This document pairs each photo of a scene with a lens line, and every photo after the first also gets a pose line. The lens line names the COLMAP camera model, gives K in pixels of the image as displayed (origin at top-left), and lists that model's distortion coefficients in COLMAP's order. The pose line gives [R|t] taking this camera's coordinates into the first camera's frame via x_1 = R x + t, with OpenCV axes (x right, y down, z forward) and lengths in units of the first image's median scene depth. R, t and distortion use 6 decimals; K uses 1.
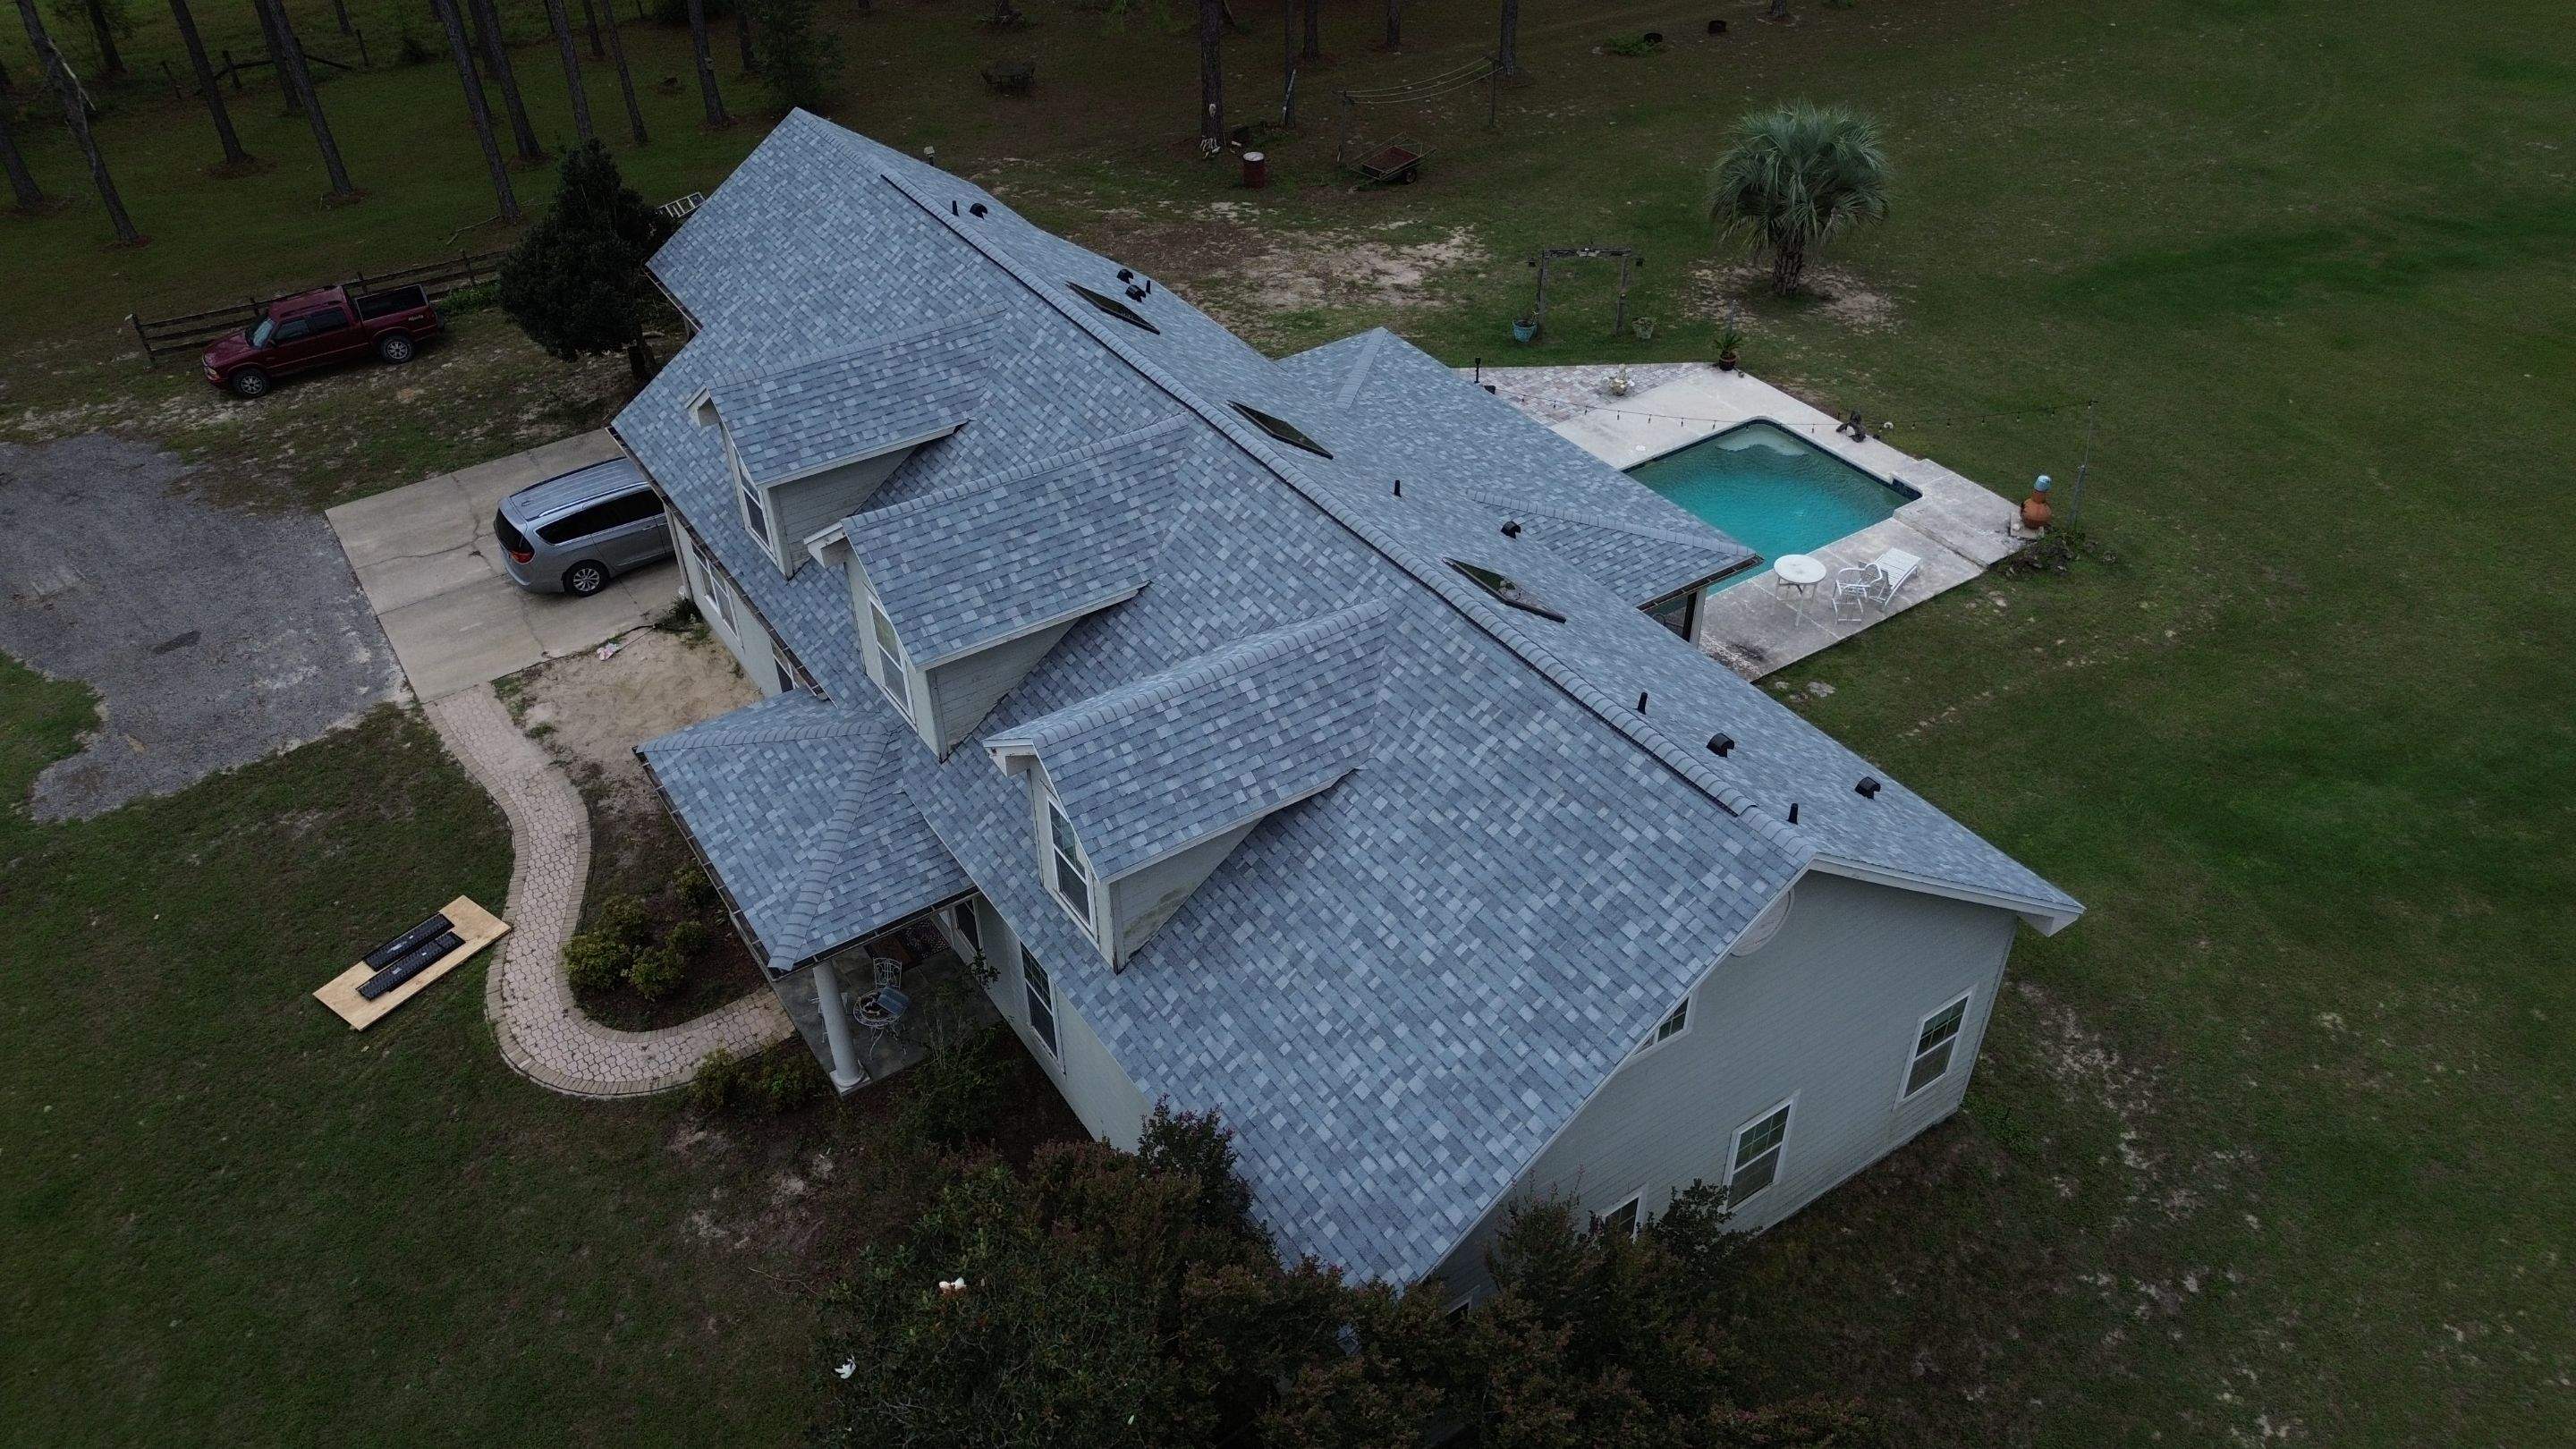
lens RADIAL K [[1822.1, 0, 1301.2], [0, 1822.1, 726.3], [0, 0, 1]] dist [0.074323, -0.073928]
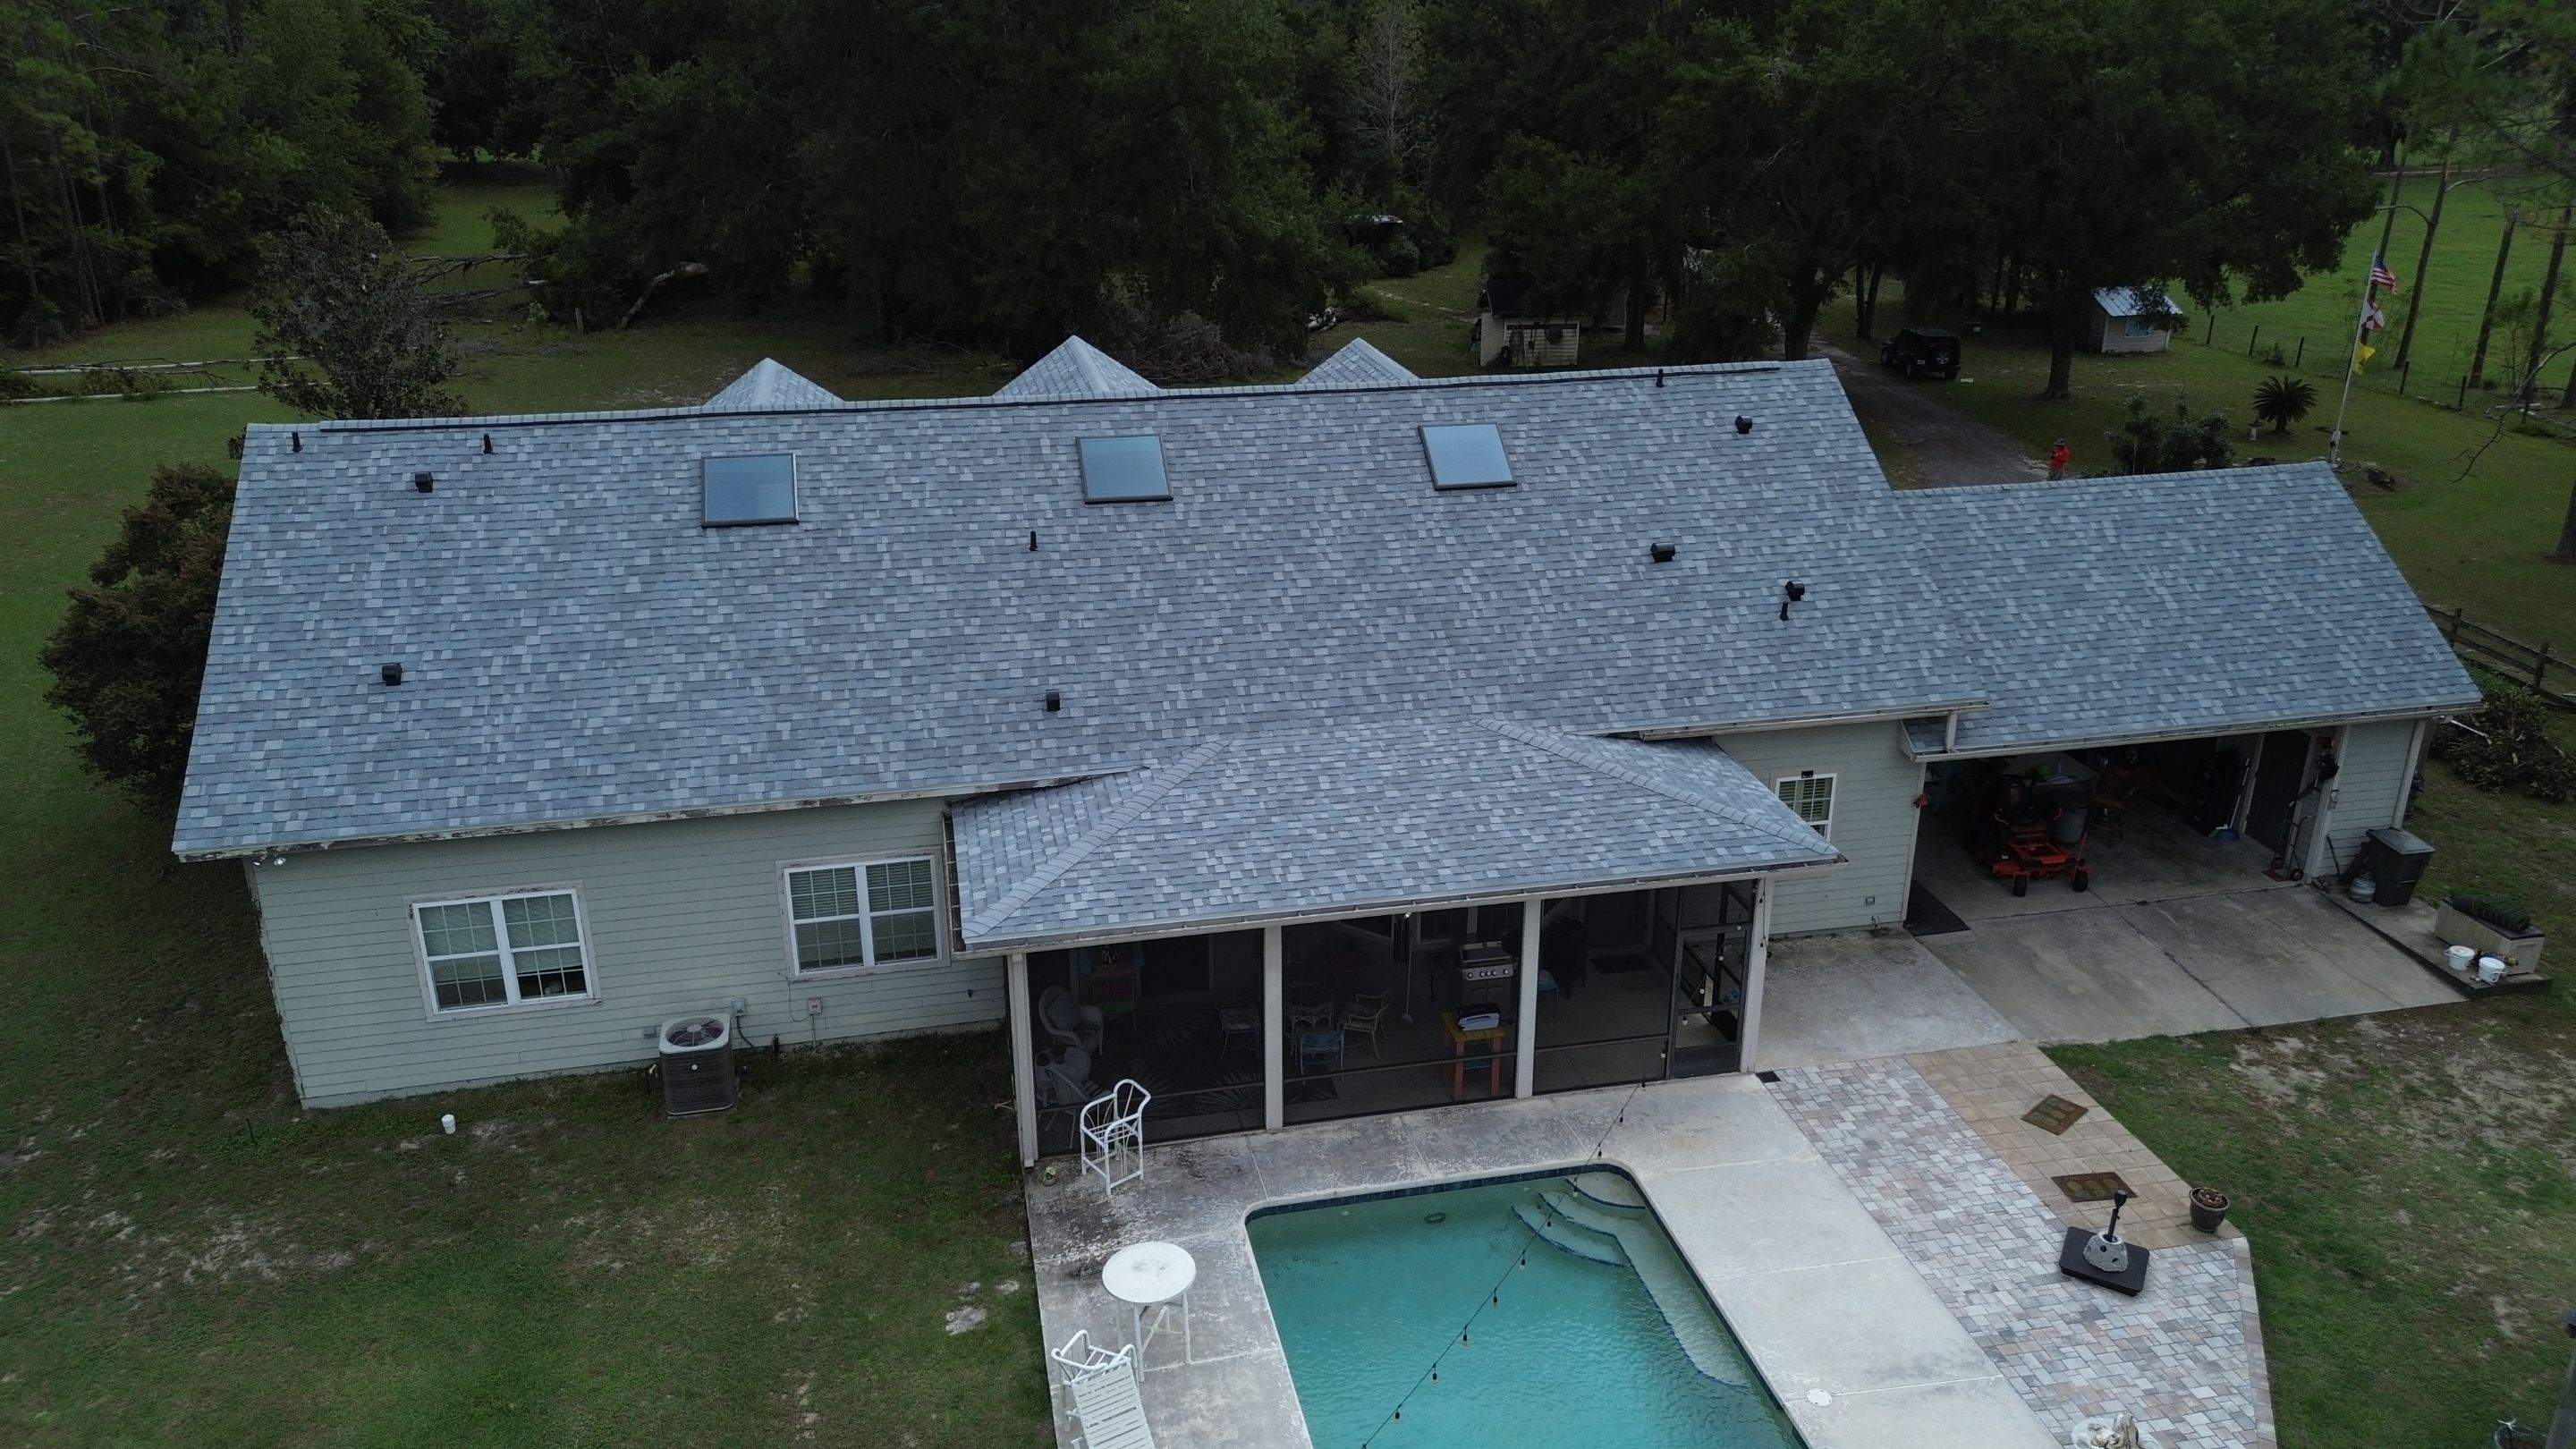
lens RADIAL K [[1822.1, 0, 1305.2], [0, 1822.1, 726.4], [0, 0, 1]] dist [0.074323, -0.073928]
pose [[-0.367987, 0.357622, -0.858308, 0.975400], [-0.563385, 0.648594, 0.511785, -0.728253], [0.739719, 0.671888, -0.037195, 1.388154]]
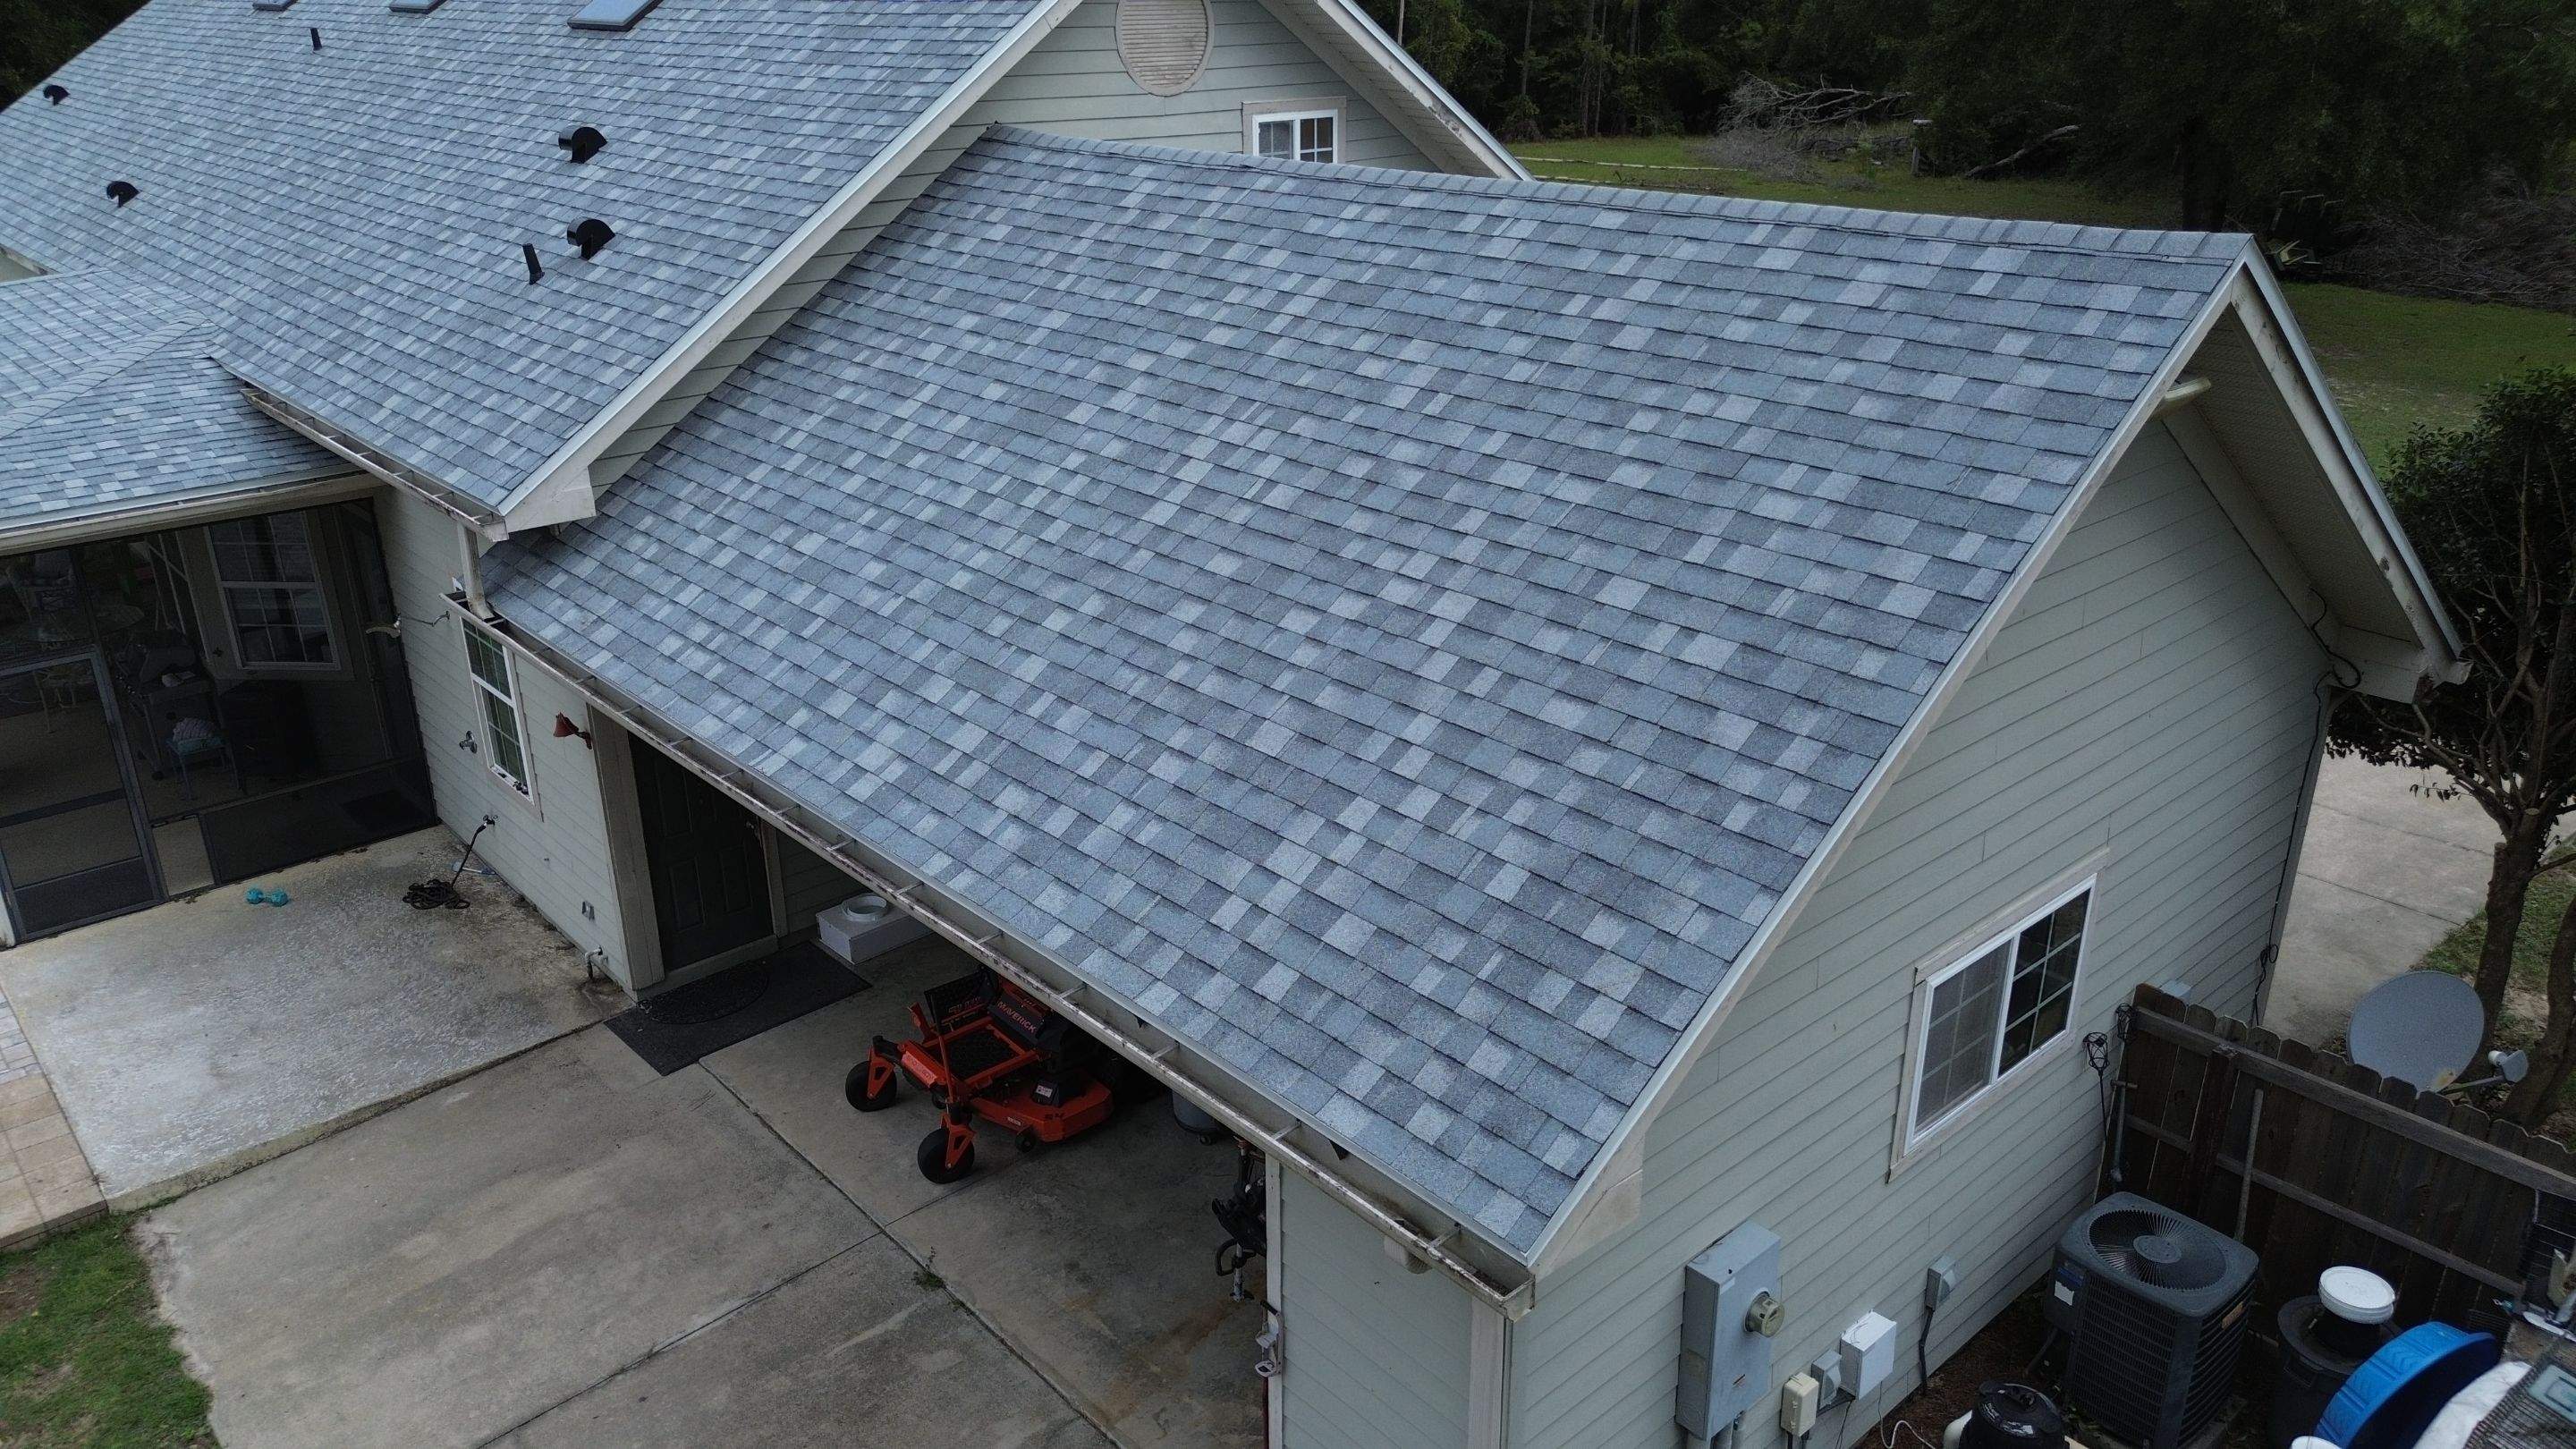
lens RADIAL K [[1822.1, 0, 1286.5], [0, 1822.1, 726.8], [0, 0, 1]] dist [0.074323, -0.073928]
pose [[-0.990442, 0.070863, -0.118332, -0.283178], [-0.067201, 0.501290, 0.862666, -0.798457], [0.120450, 0.862373, -0.491737, 1.948879]]
